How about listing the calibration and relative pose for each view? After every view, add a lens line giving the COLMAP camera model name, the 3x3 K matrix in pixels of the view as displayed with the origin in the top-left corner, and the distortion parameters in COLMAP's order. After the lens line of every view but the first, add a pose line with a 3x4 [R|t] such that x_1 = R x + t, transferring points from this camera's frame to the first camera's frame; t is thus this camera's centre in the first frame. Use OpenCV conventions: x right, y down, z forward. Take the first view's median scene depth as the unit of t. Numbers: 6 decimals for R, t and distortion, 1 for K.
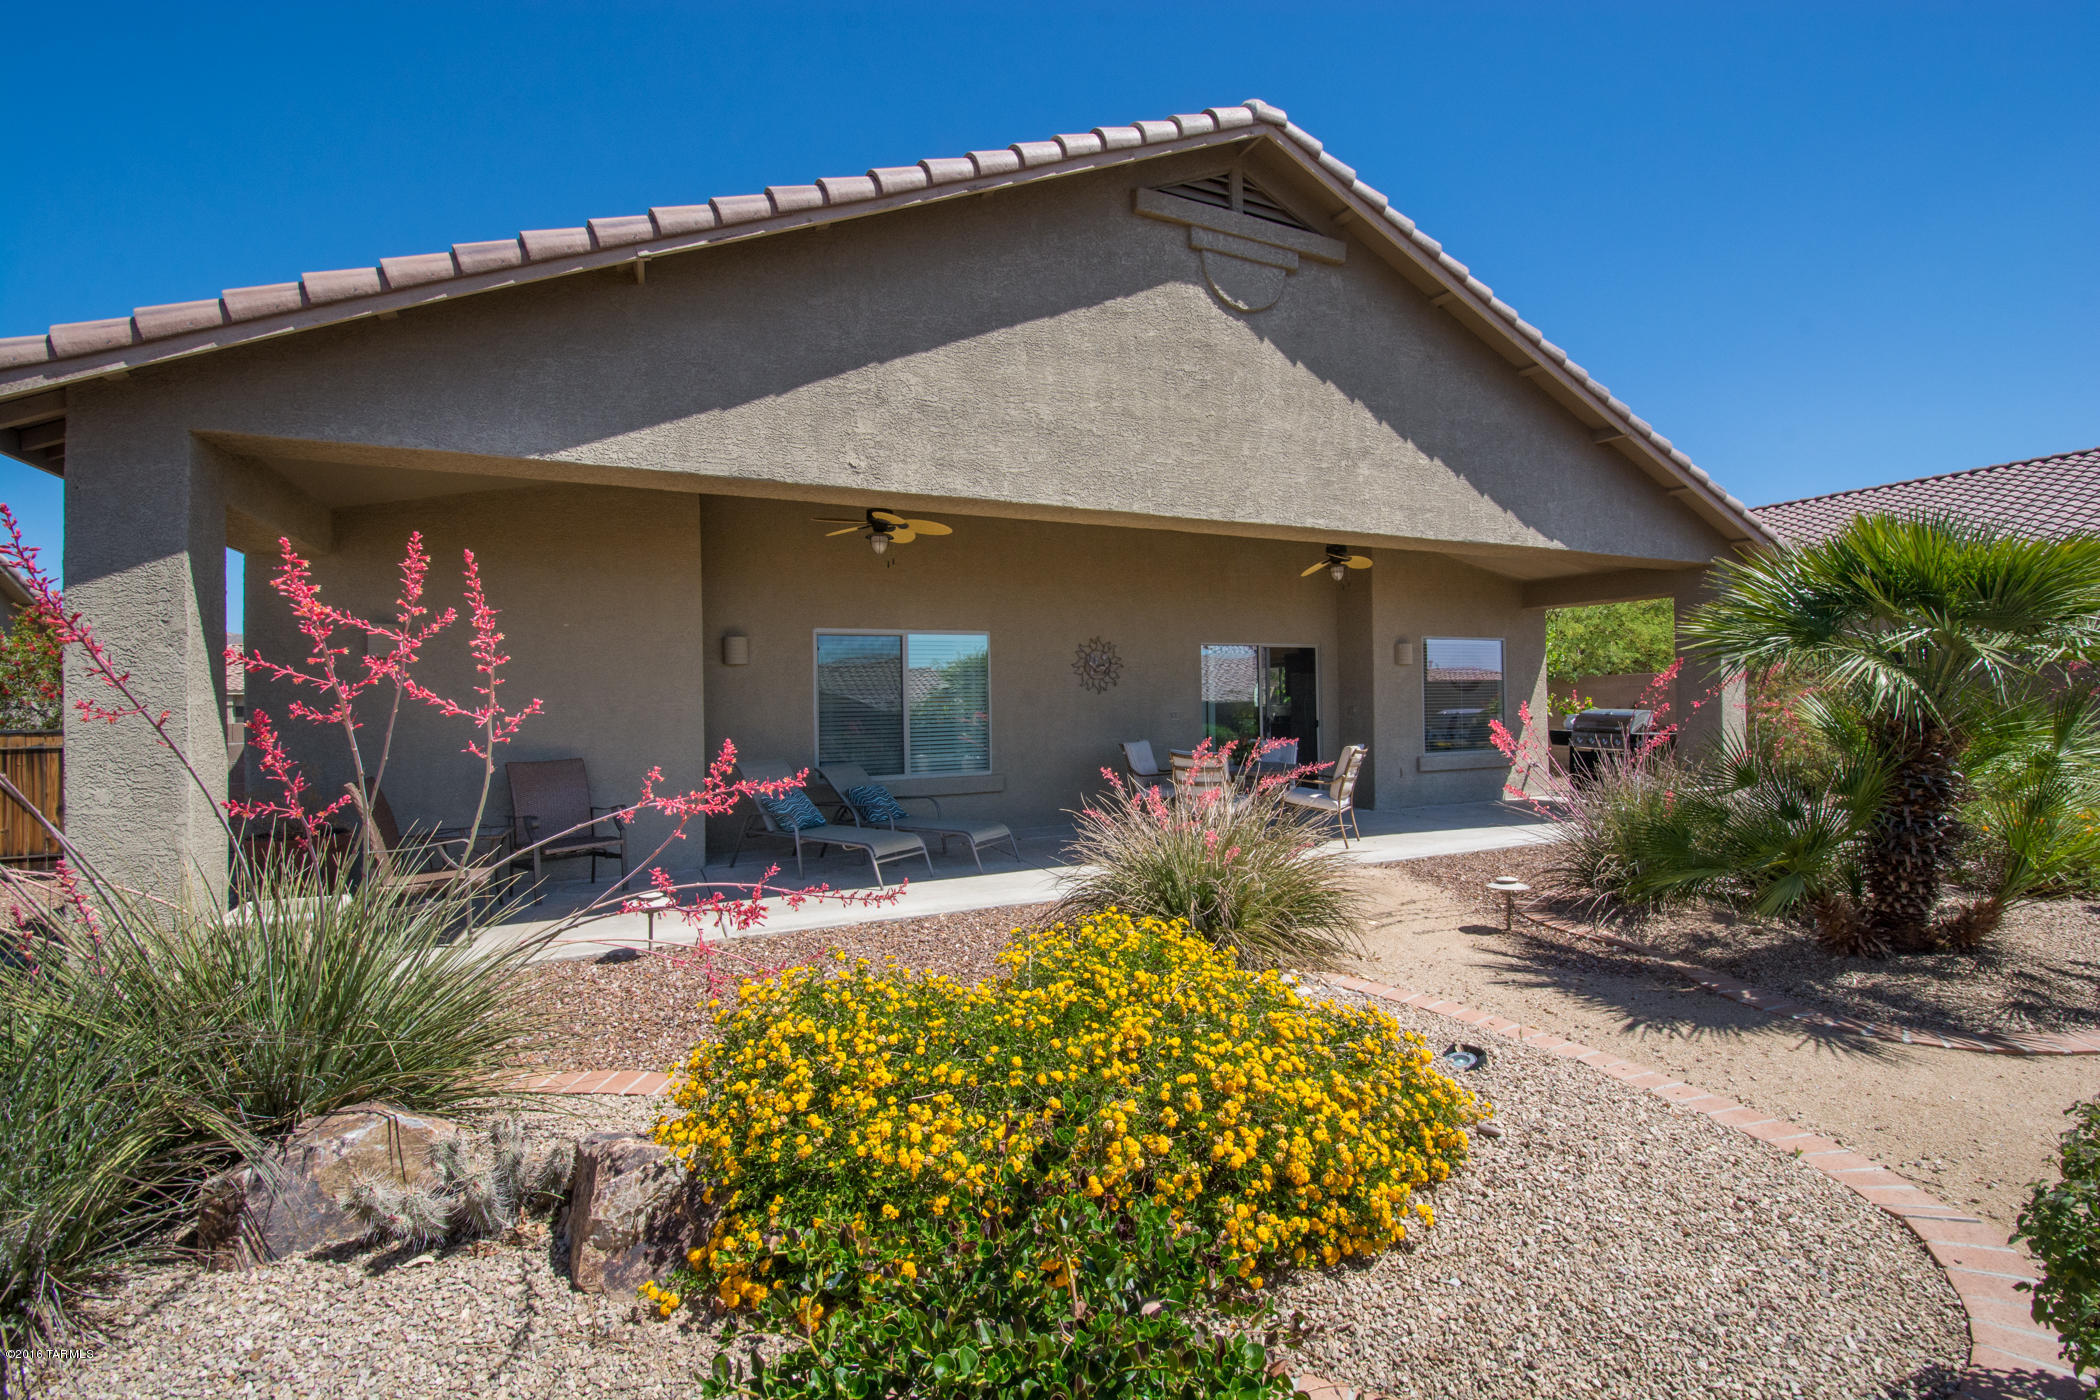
lens RADIAL K [[922.3, 0, 1059.9], [0, 922.3, 695.5], [0, 0, 1]] dist [0.005848, -0.002536]
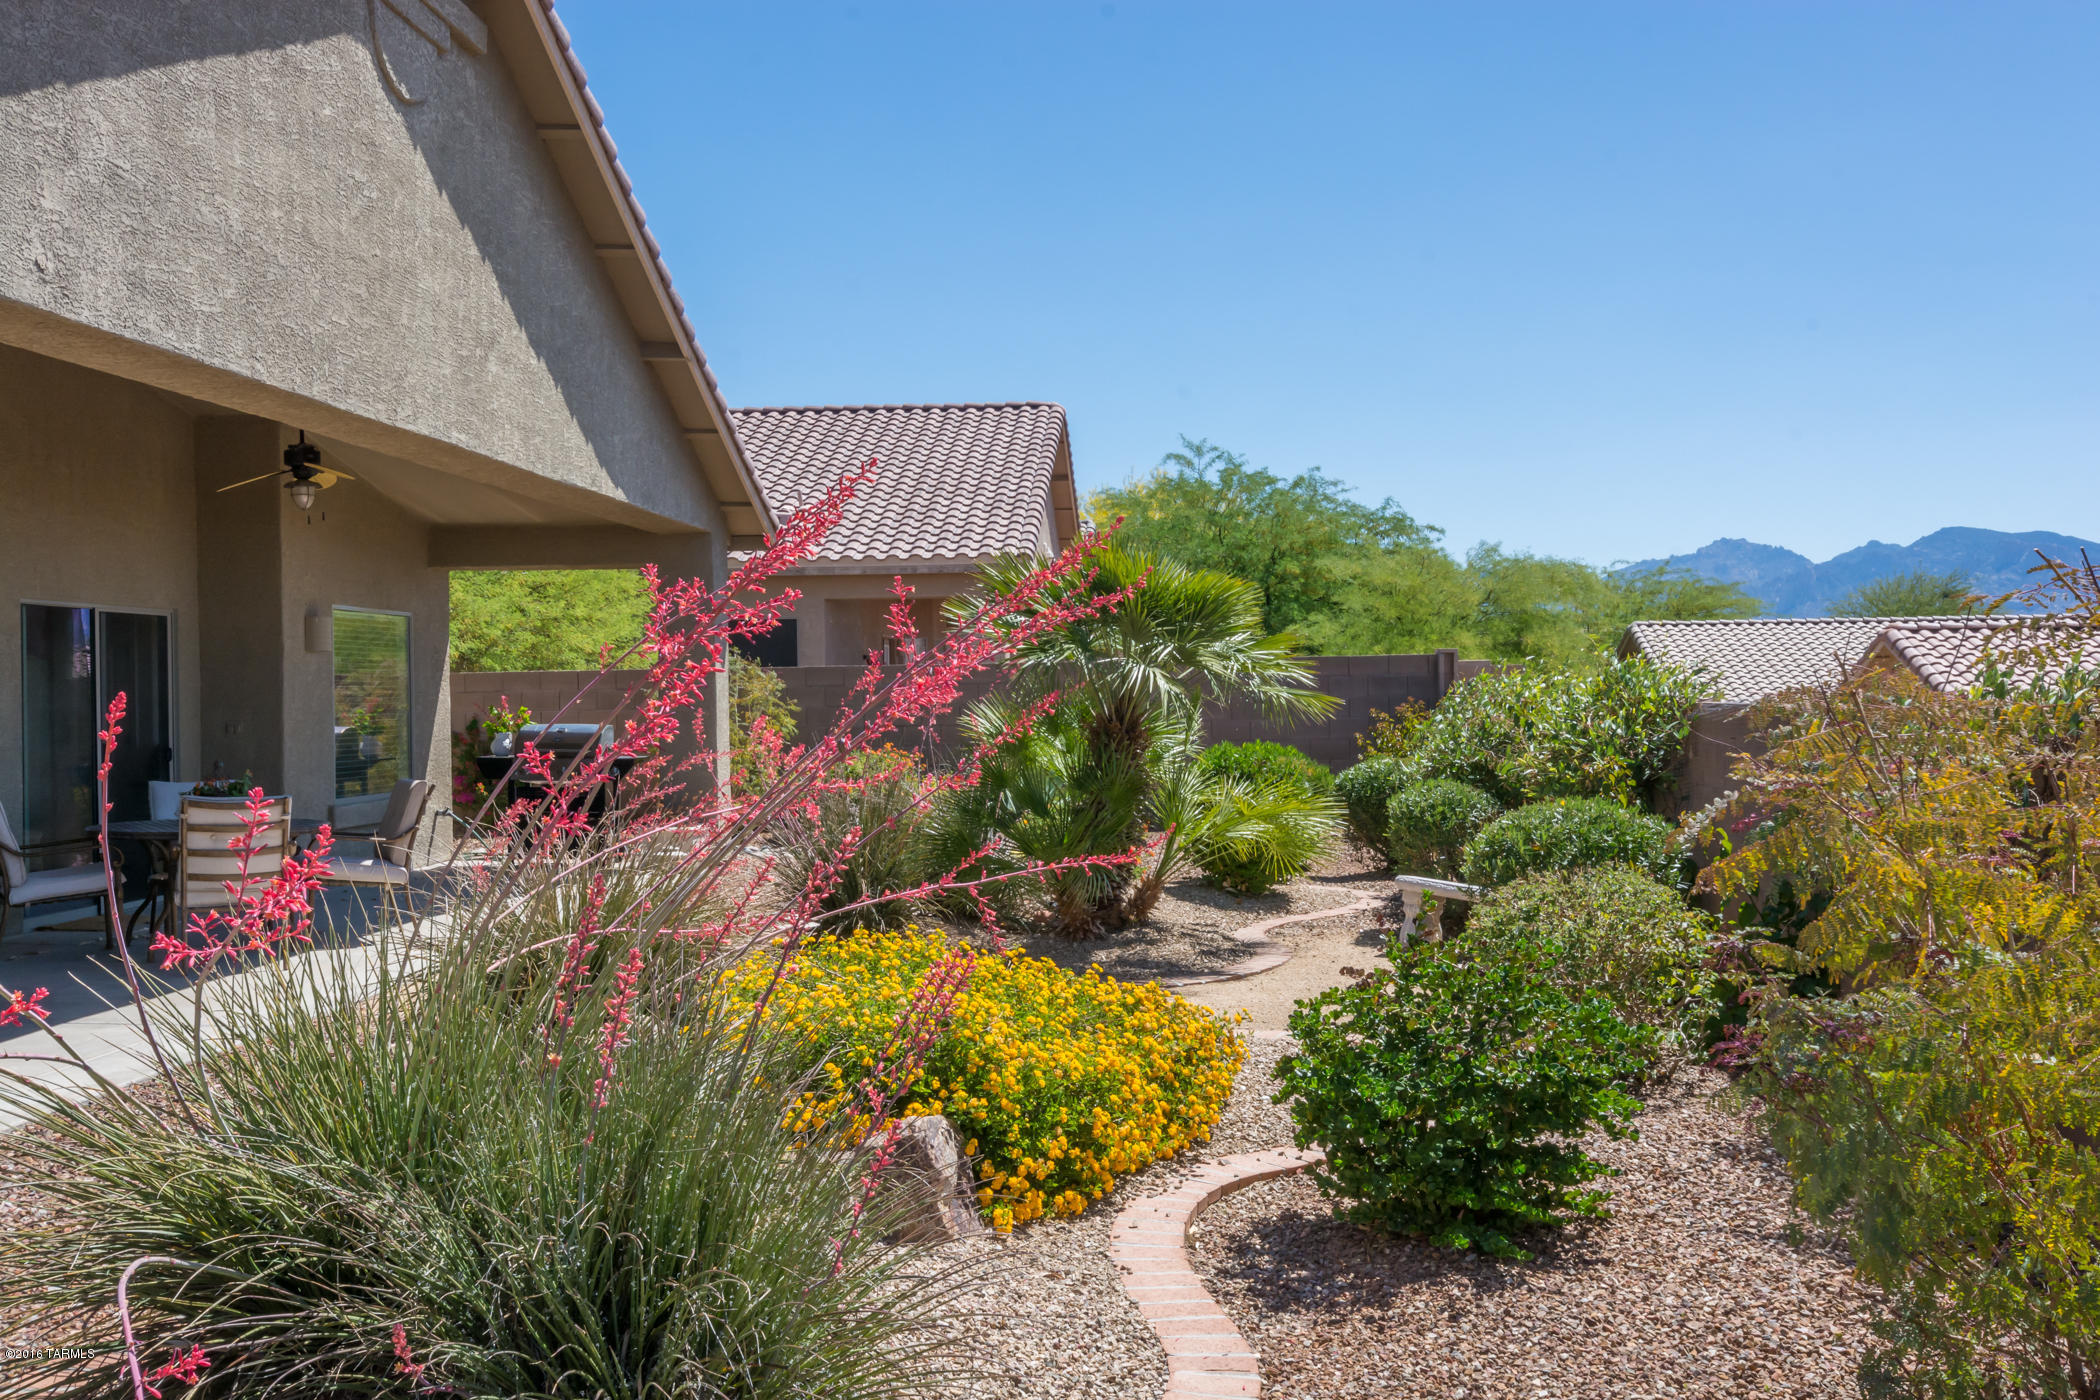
lens RADIAL K [[1951.3, 0, 1050.3], [0, 1951.3, 695.6], [0, 0, 1]] dist [0.042961, 0.000000]
pose [[0.500495, 0.006592, 0.865714, -0.758615], [0.000104, 0.999971, -0.007674, 0.008037], [-0.865740, 0.003931, 0.500479, -0.071958]]
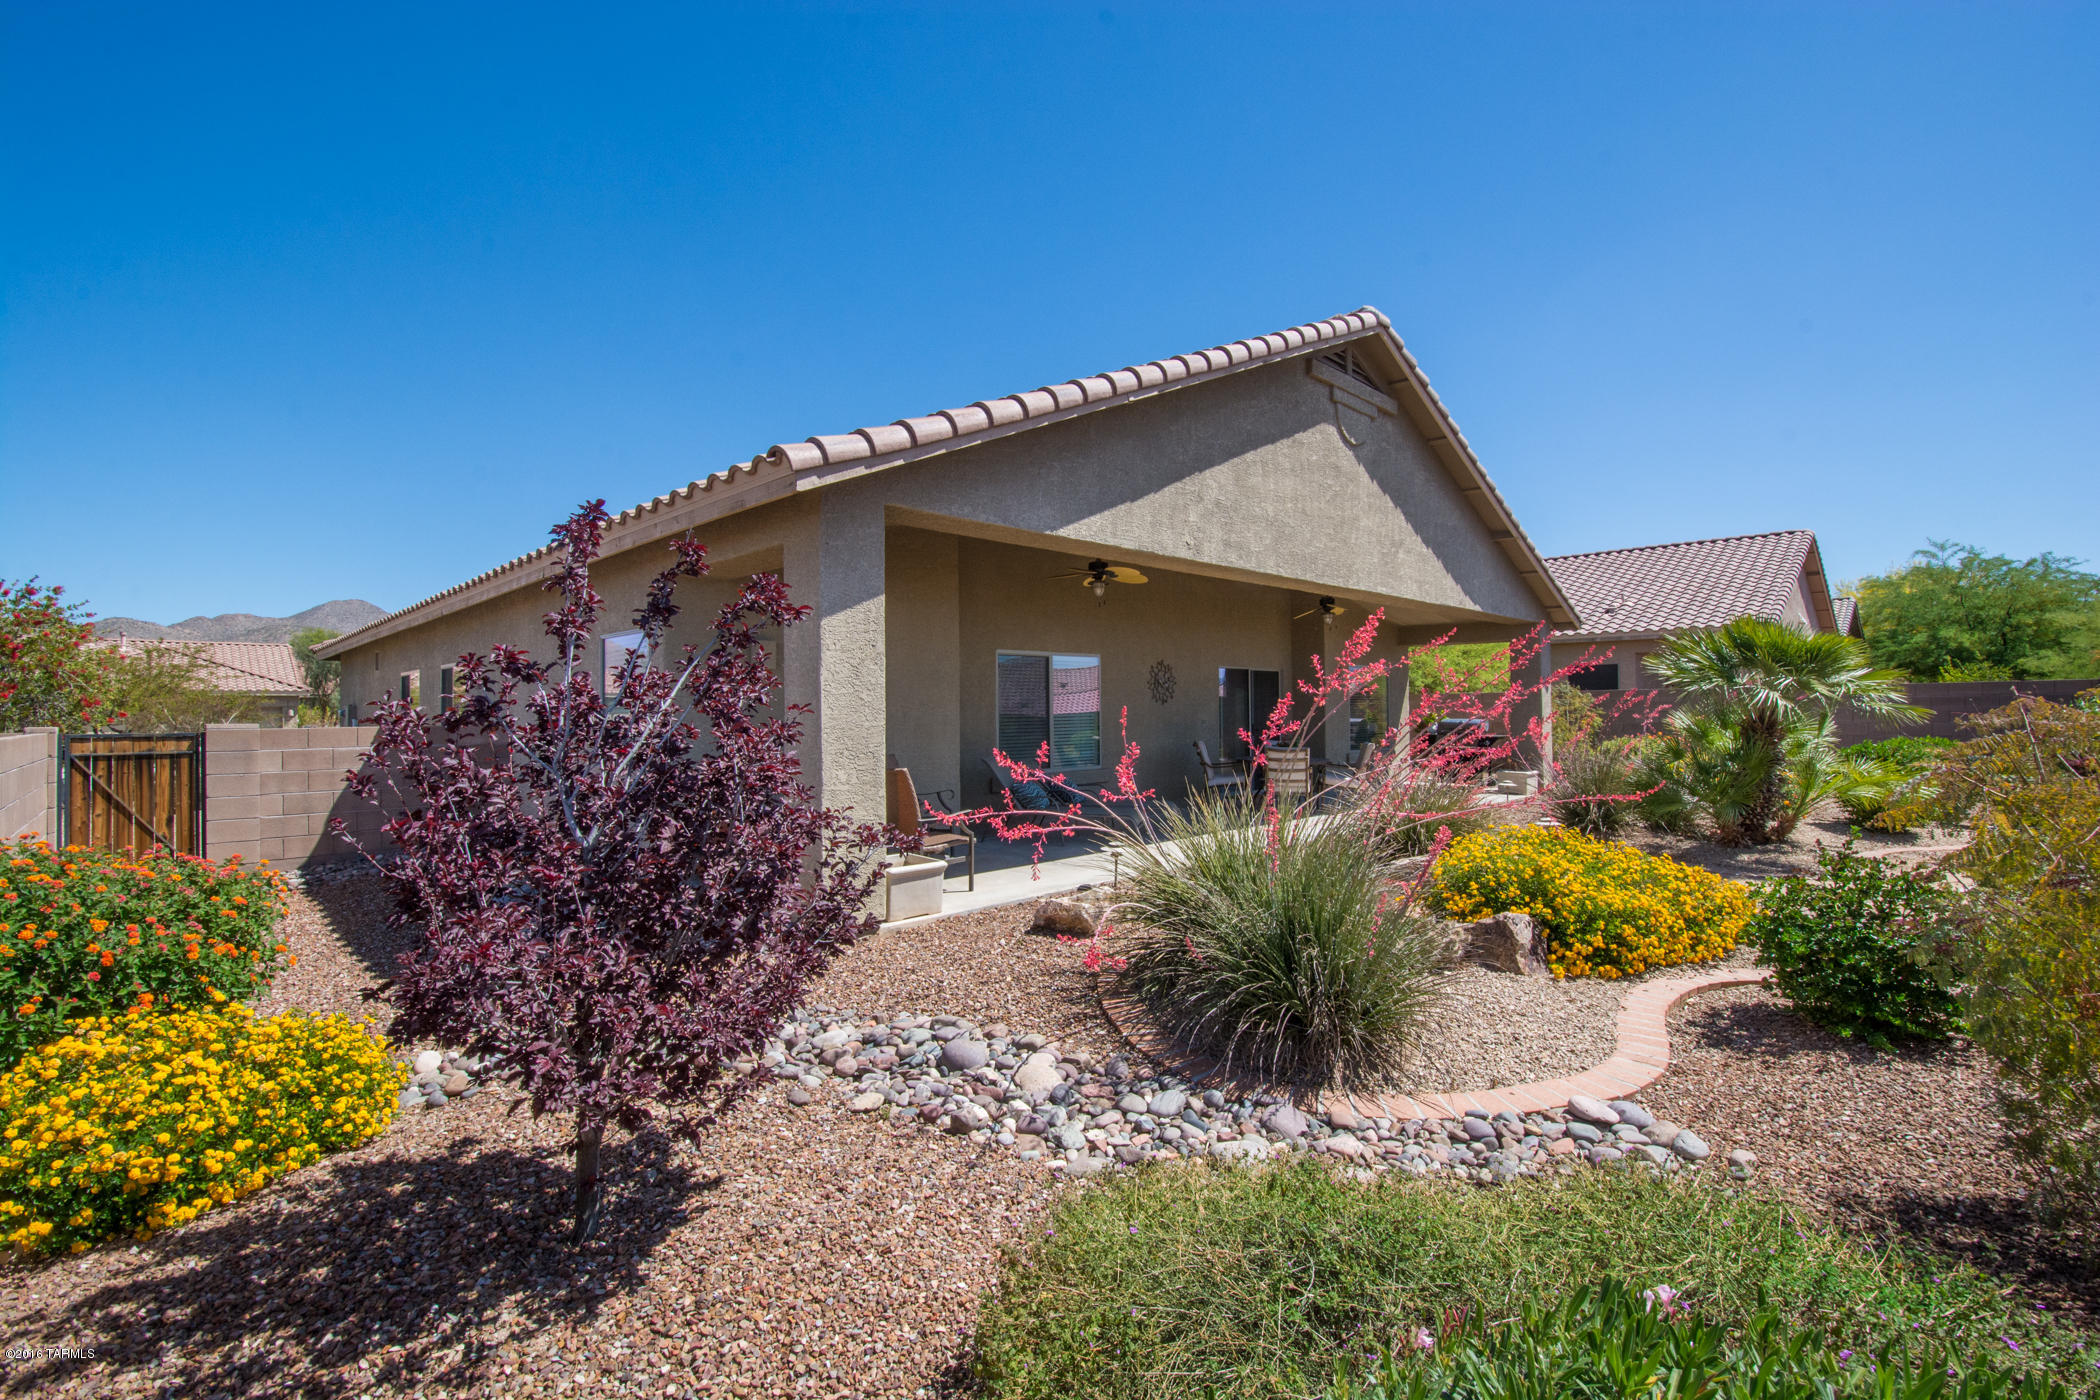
lens RADIAL K [[922.3, 0, 1059.8], [0, 922.3, 693.6], [0, 0, 1]] dist [0.005848, -0.002536]
pose [[0.944507, 0.012850, 0.328239, -0.715560], [-0.008373, 0.999852, -0.015048, 0.003853], [-0.328384, 0.011464, 0.944475, -0.224210]]
